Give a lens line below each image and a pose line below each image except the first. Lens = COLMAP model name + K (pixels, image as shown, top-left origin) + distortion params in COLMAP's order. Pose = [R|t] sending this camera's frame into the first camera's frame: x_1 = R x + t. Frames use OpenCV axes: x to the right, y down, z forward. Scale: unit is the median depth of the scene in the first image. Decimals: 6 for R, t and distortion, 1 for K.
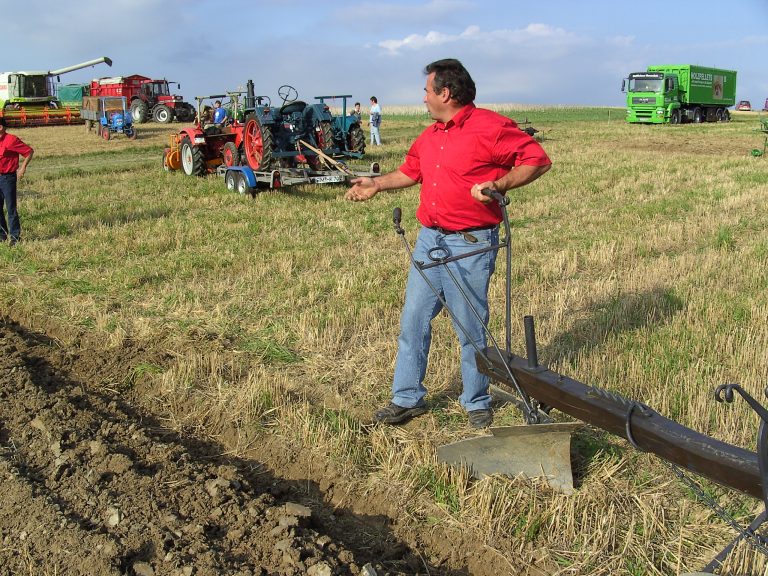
lens RADIAL K [[865.3, 0, 384.0], [0, 865.3, 288.0], [0, 0, 1]] dist [-0.208415, 0.158789]
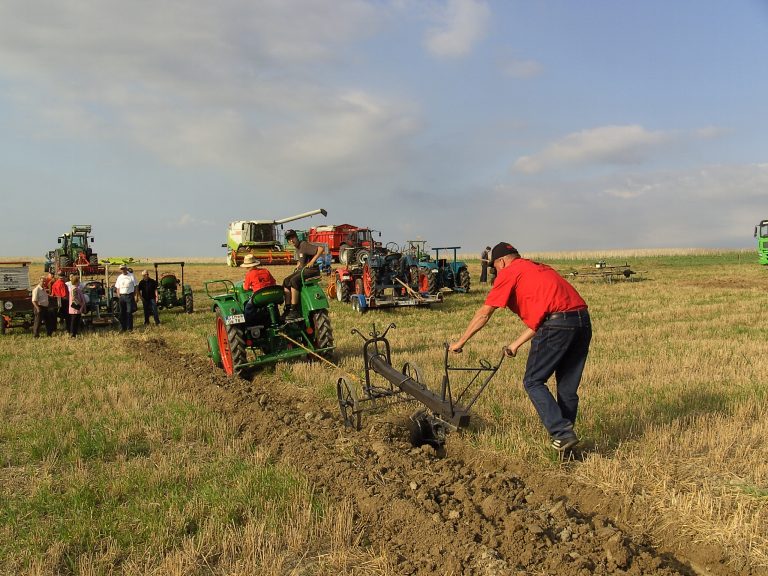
lens RADIAL K [[865.3, 0, 384.0], [0, 865.3, 288.0], [0, 0, 1]] dist [-0.208415, 0.158789]
pose [[0.963936, 0.006908, -0.266044, 0.241619], [-0.050361, 0.986337, -0.156856, 0.074156], [0.261325, 0.164598, 0.951114, -0.394151]]
